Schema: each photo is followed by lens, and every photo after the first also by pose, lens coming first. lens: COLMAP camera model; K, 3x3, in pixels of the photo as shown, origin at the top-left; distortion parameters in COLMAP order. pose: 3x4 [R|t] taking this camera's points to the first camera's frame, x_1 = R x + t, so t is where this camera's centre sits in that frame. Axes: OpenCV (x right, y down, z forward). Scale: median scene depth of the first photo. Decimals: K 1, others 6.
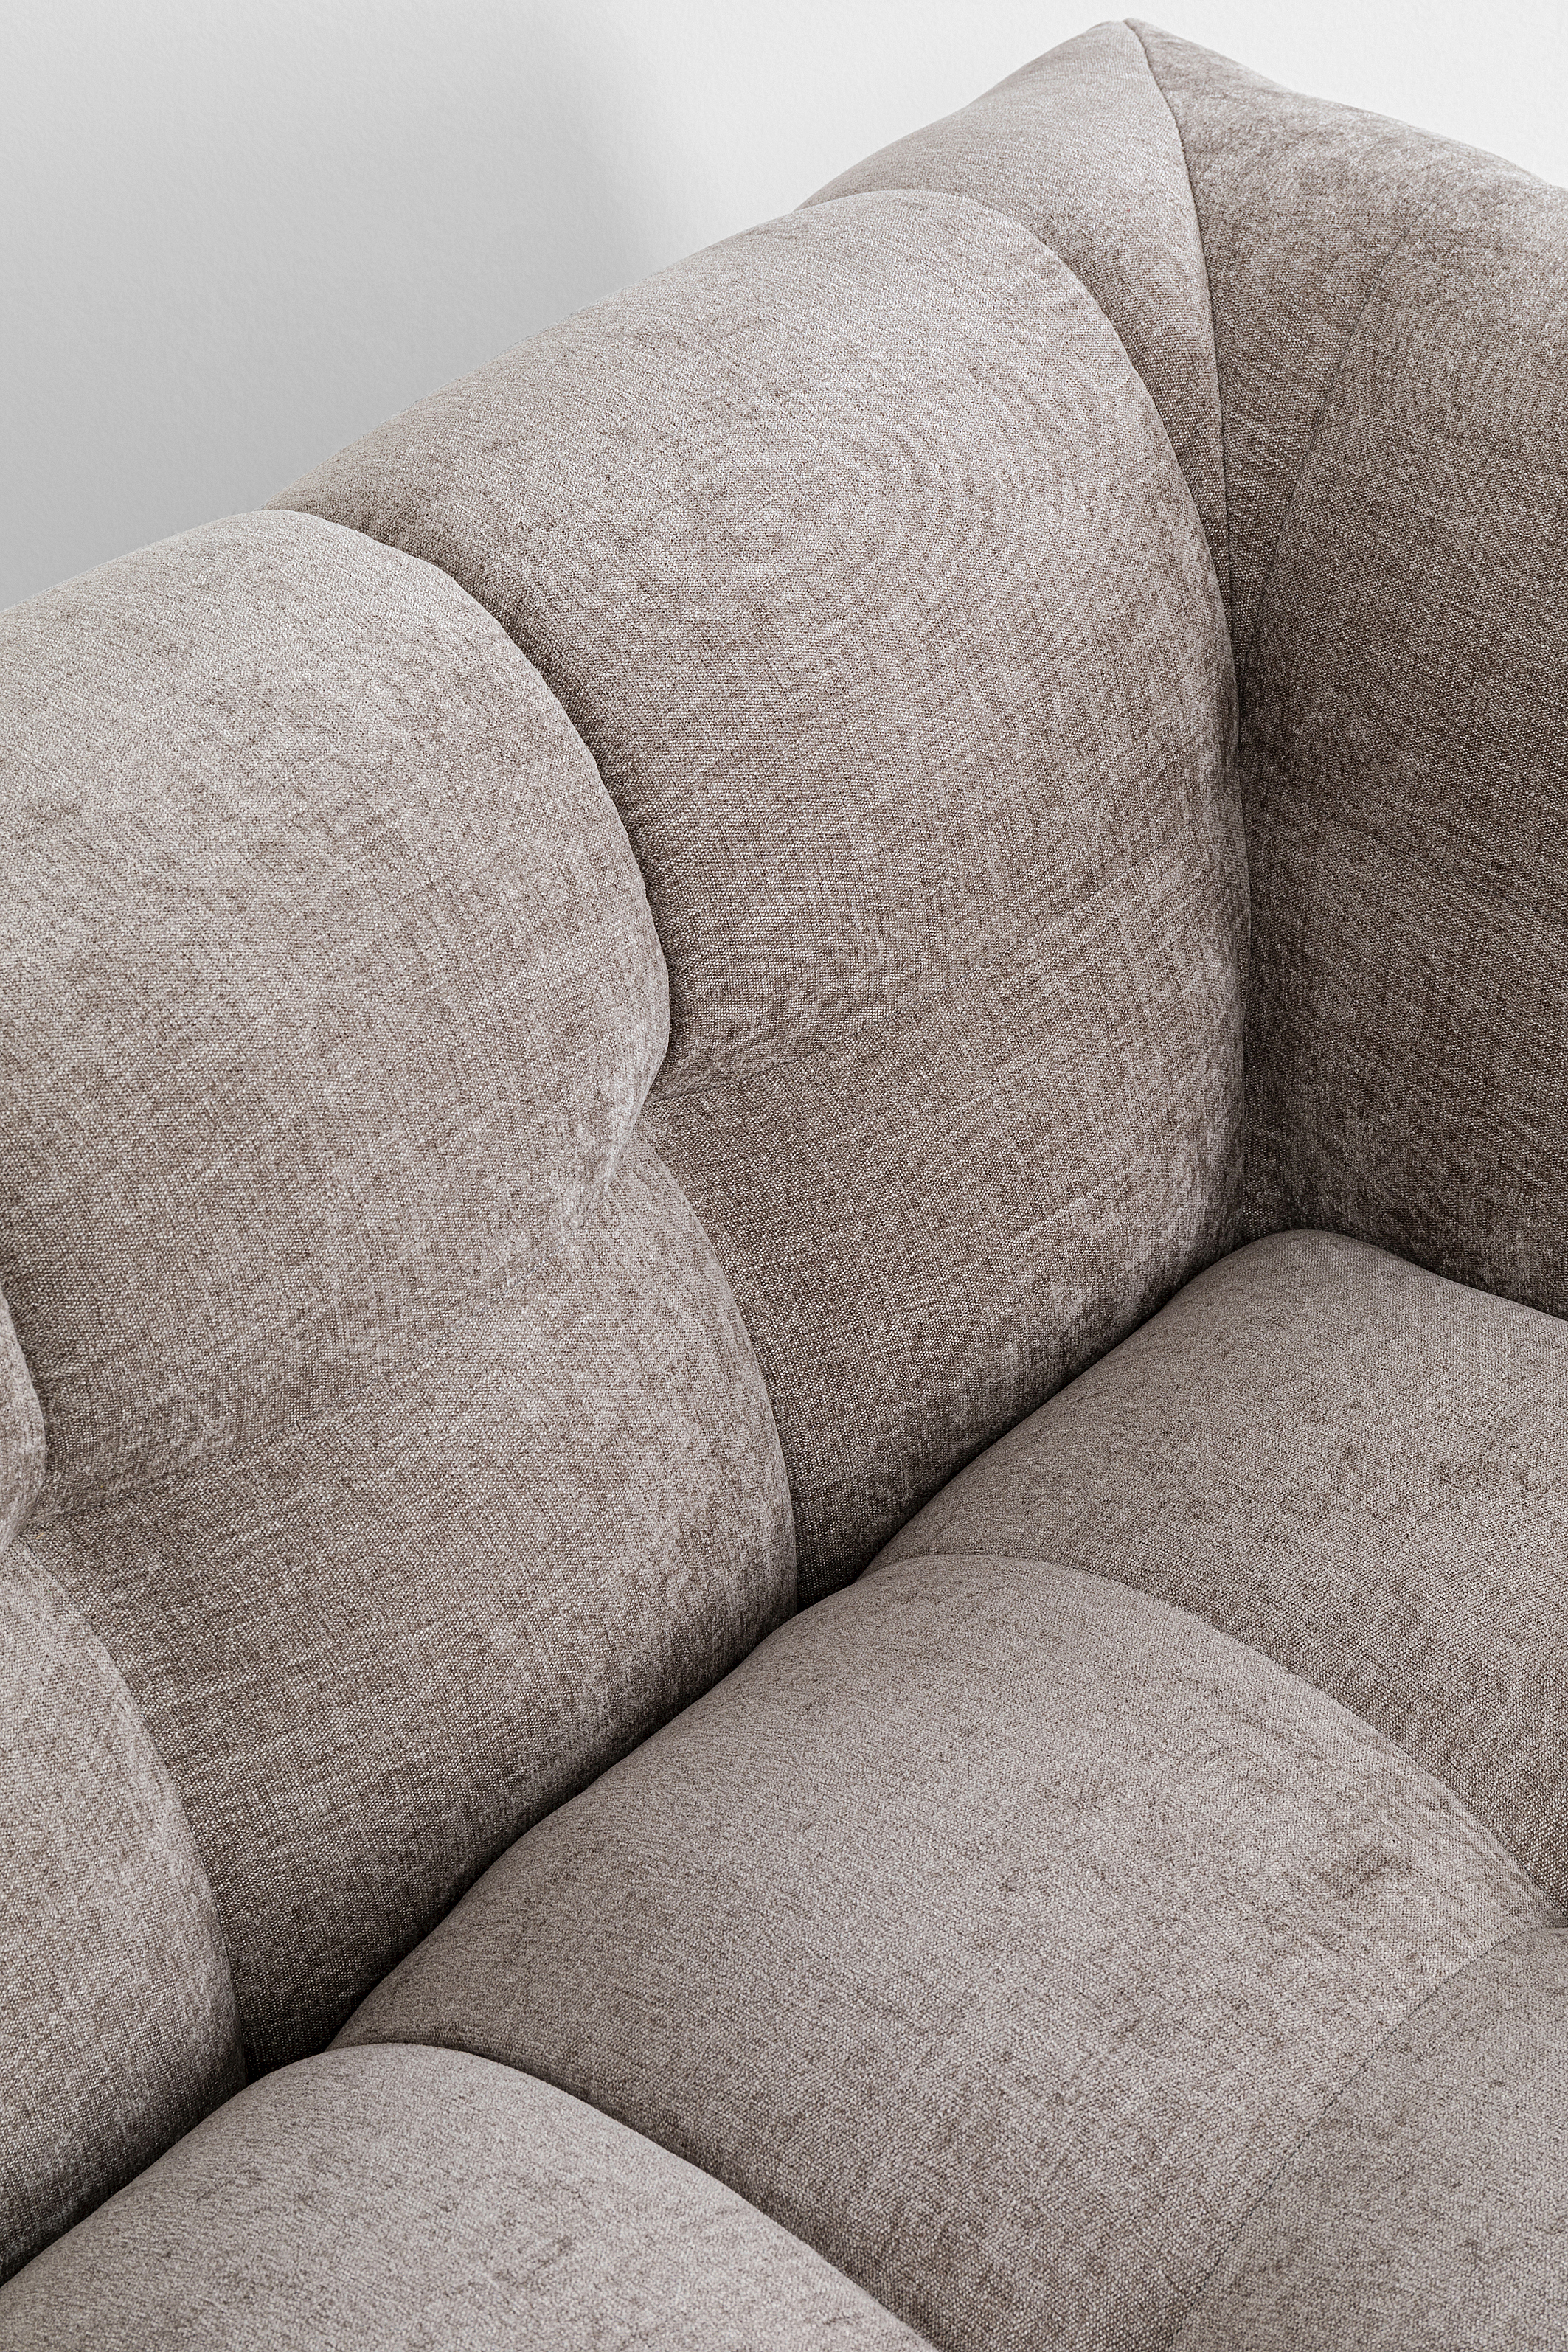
lens RADIAL K [[4658.2, 0, 785.9], [0, 4658.2, 1173.2], [0, 0, 1]] dist [-0.009753, 0.000000]
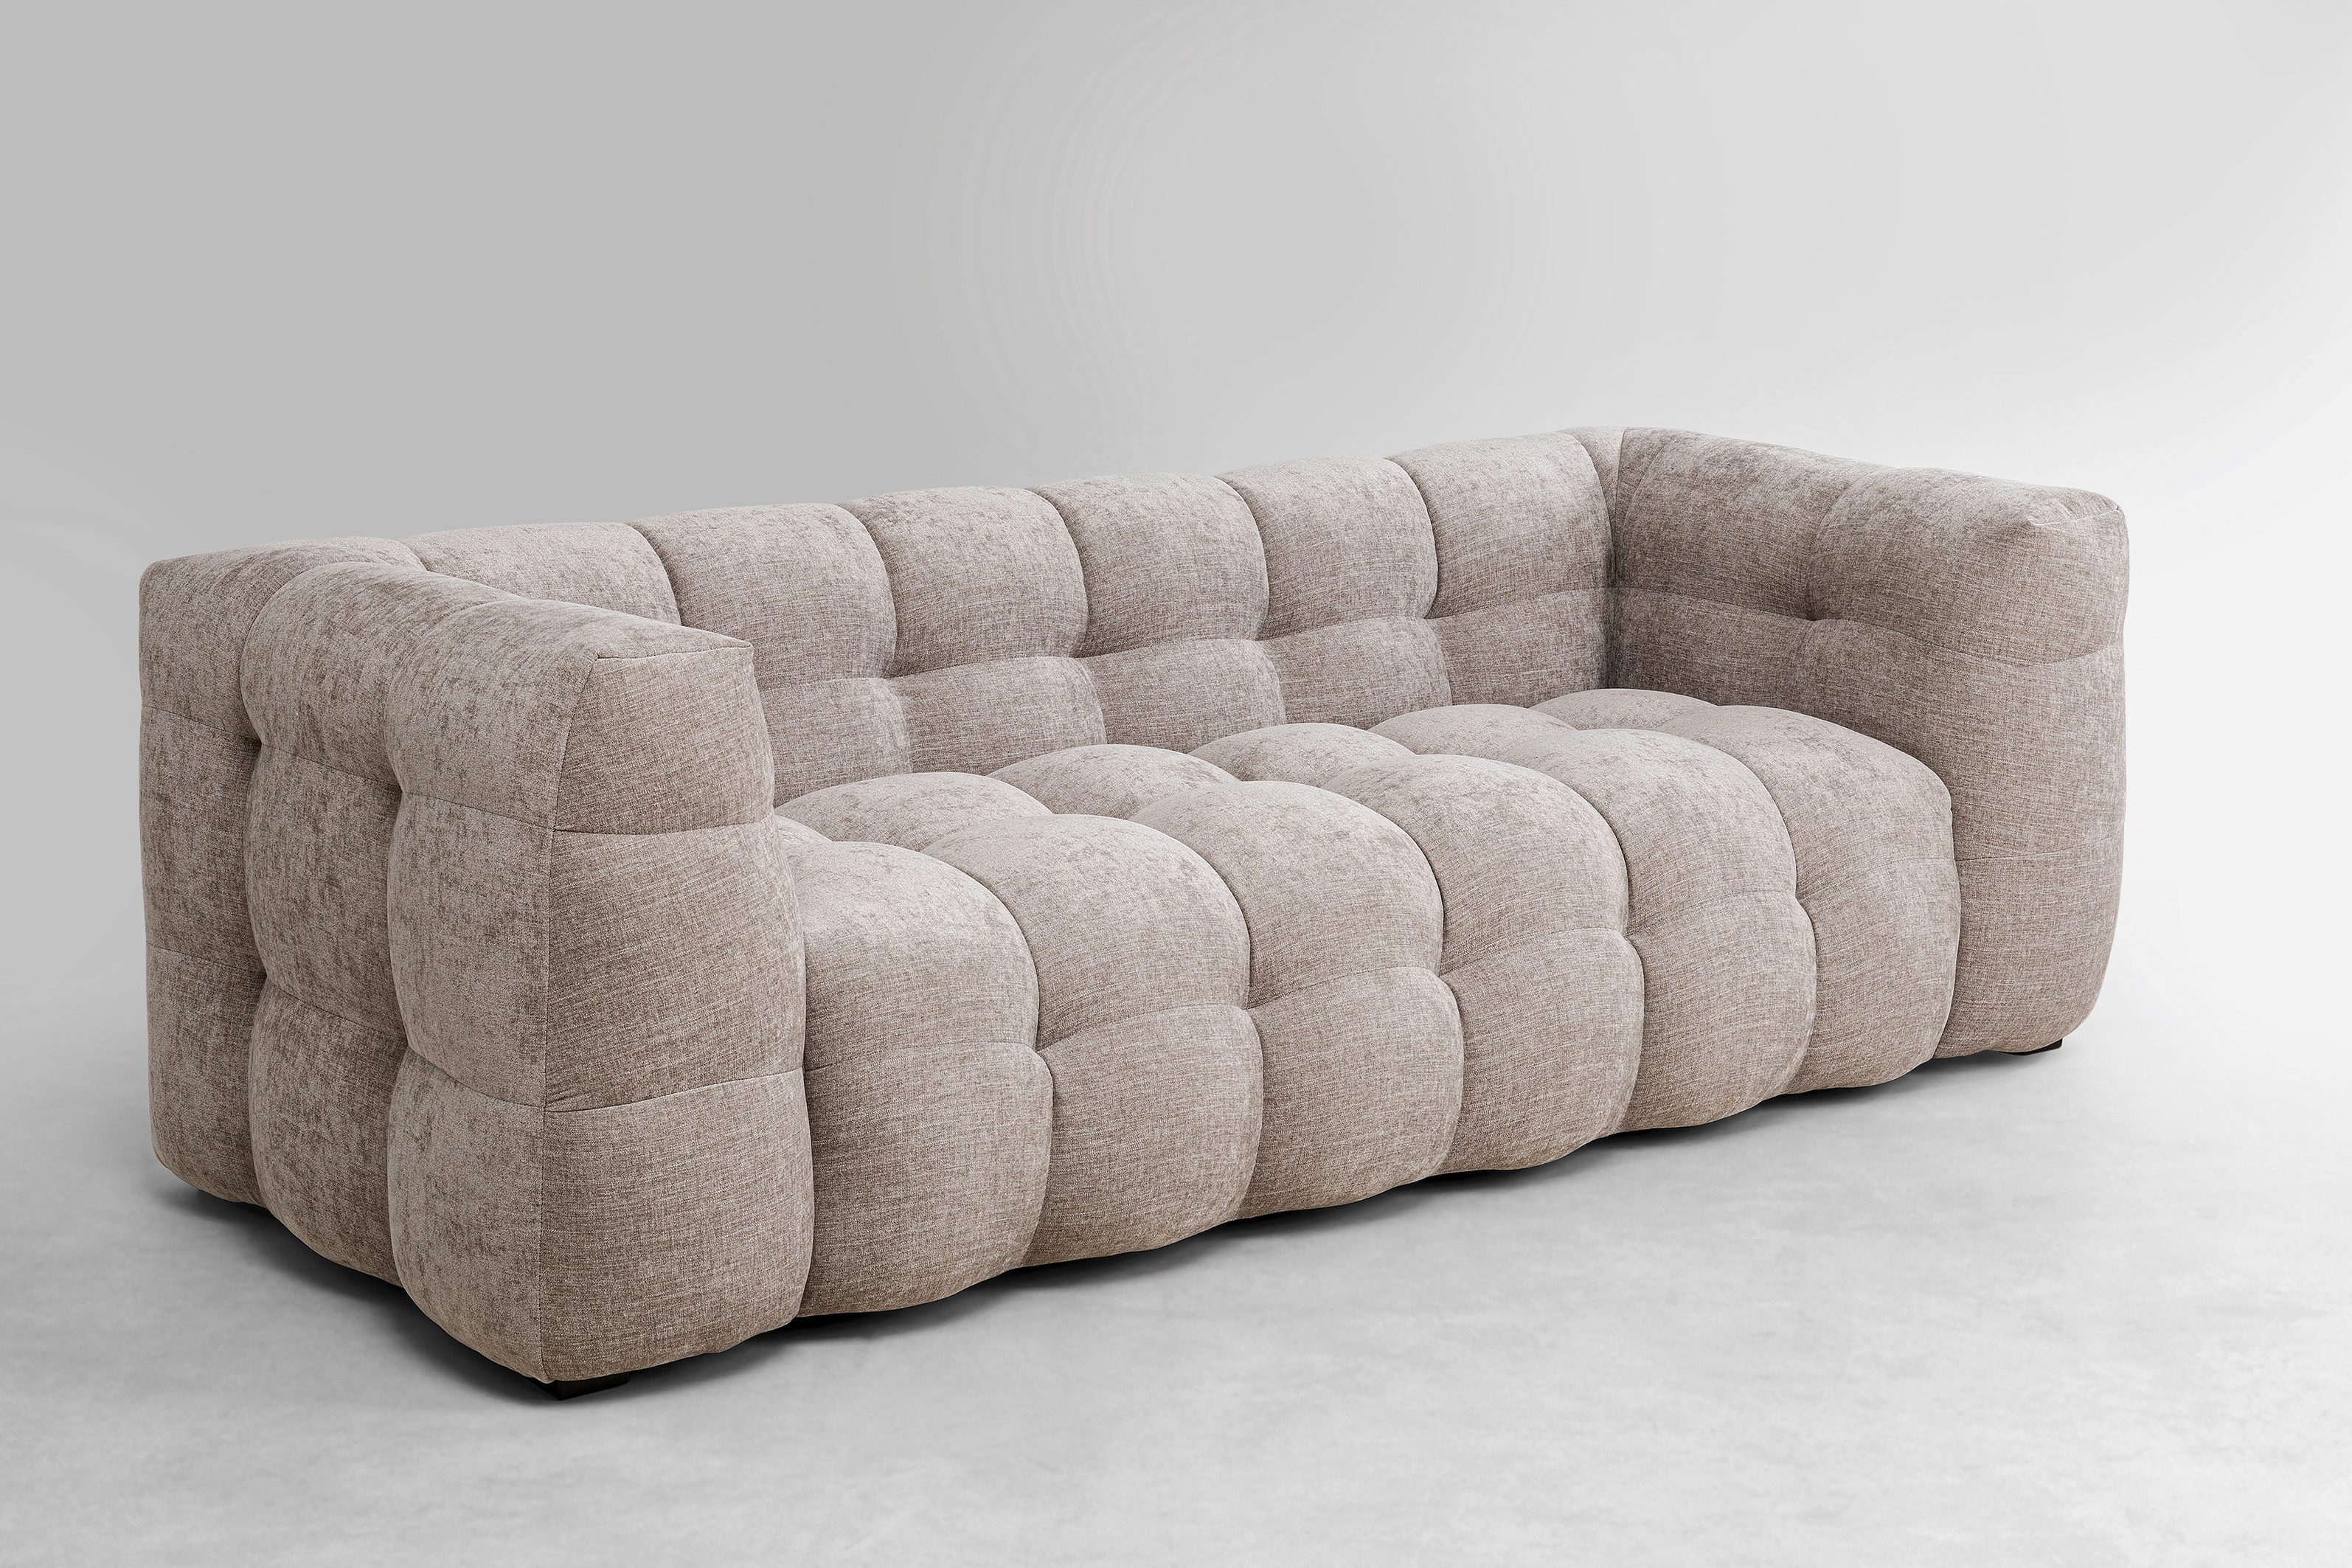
lens RADIAL K [[4301.8, 0, 1175.5], [0, 4301.8, 784.4], [0, 0, 1]] dist [-0.230090, 0.000000]
pose [[0.977912, 0.116943, -0.173243, 0.373134], [-0.165820, 0.938646, -0.302404, 1.154674], [0.127250, 0.324451, 0.937304, -2.152047]]
